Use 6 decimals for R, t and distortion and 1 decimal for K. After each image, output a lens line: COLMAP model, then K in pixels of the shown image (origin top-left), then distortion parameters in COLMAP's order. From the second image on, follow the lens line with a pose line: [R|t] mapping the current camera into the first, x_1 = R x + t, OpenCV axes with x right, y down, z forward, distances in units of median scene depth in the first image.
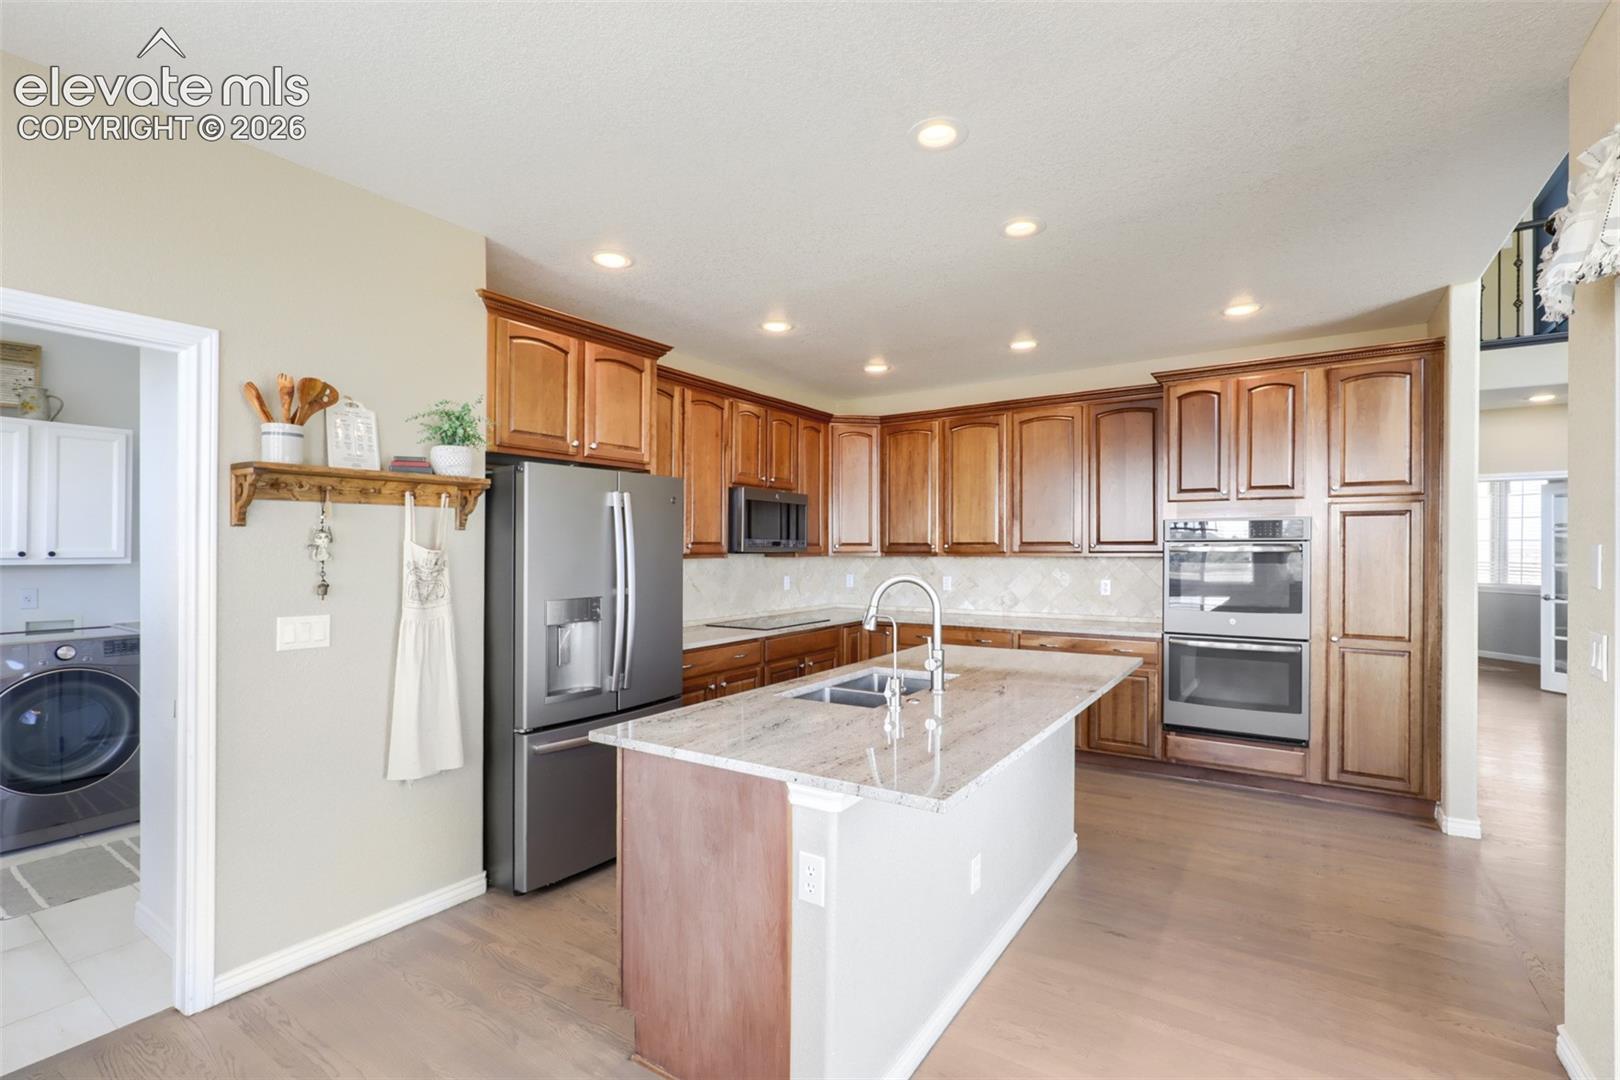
lens RADIAL K [[734.4, 0, 803.0], [0, 734.4, 546.6], [0, 0, 1]] dist [-0.002254, 0.001230]
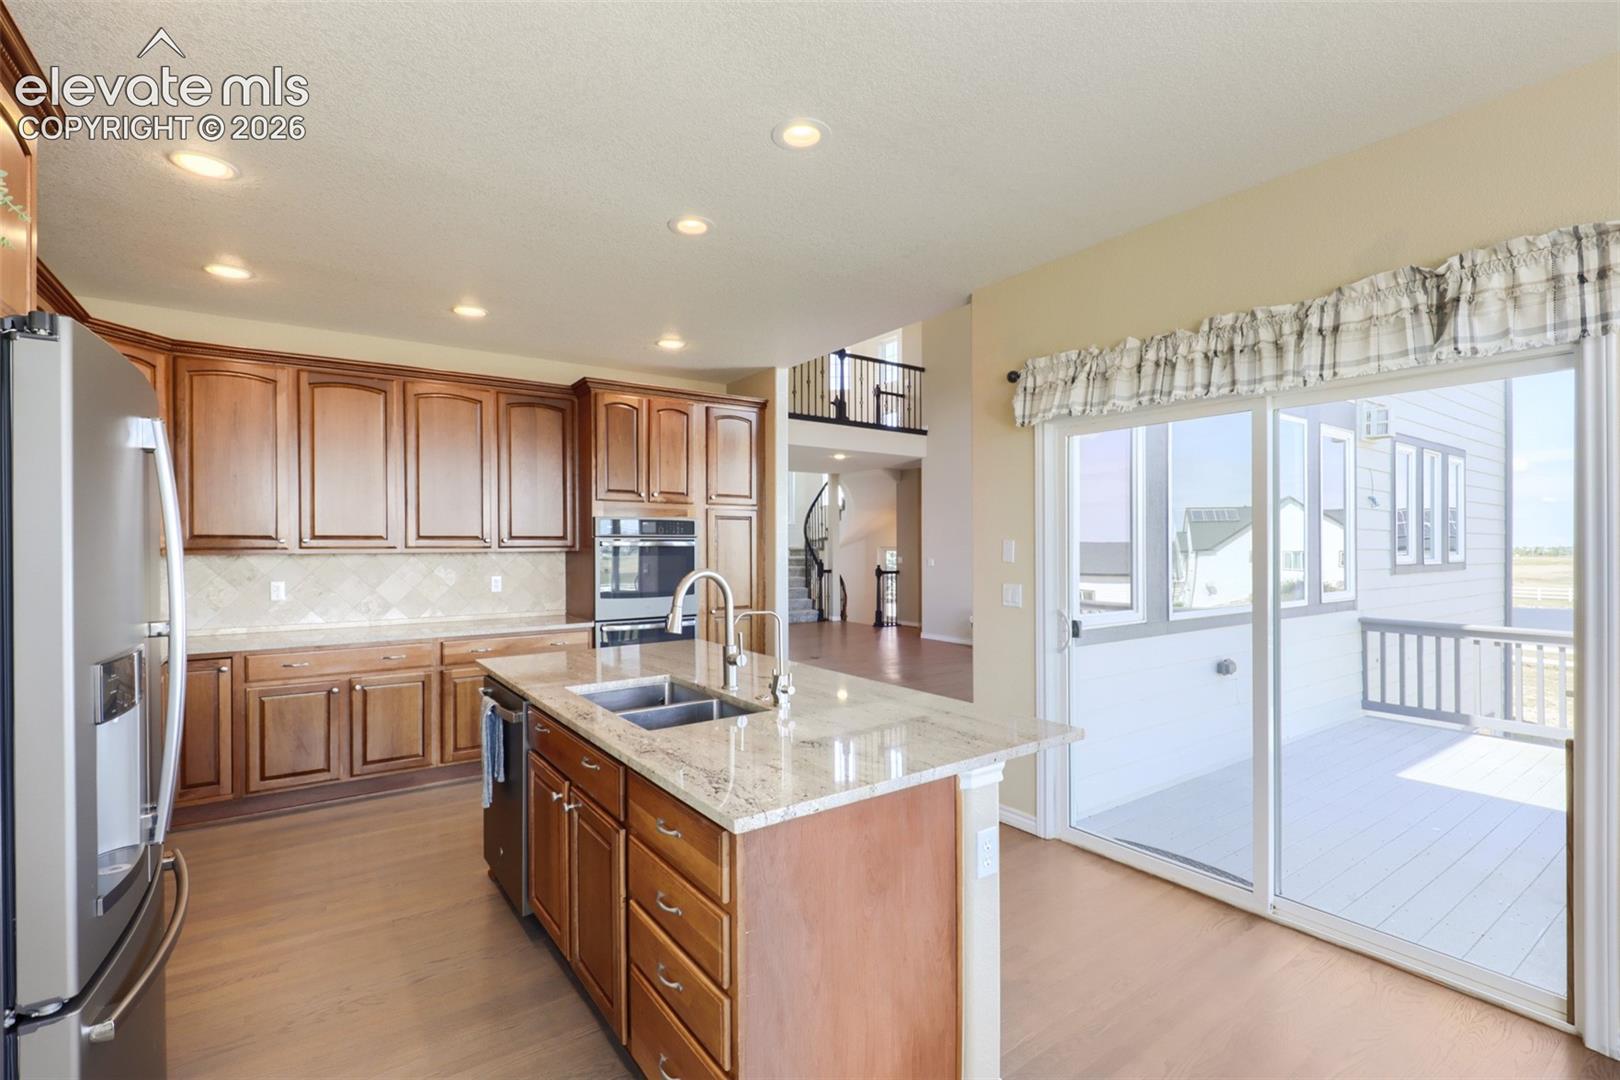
lens RADIAL K [[734.4, 0, 808.0], [0, 734.4, 546.2], [0, 0, 1]] dist [-0.002254, 0.001230]
pose [[0.345914, -0.001087, 0.938265, -0.366298], [-0.001044, 0.999998, 0.001543, 0.004573], [-0.938266, -0.001513, 0.345913, 0.302734]]
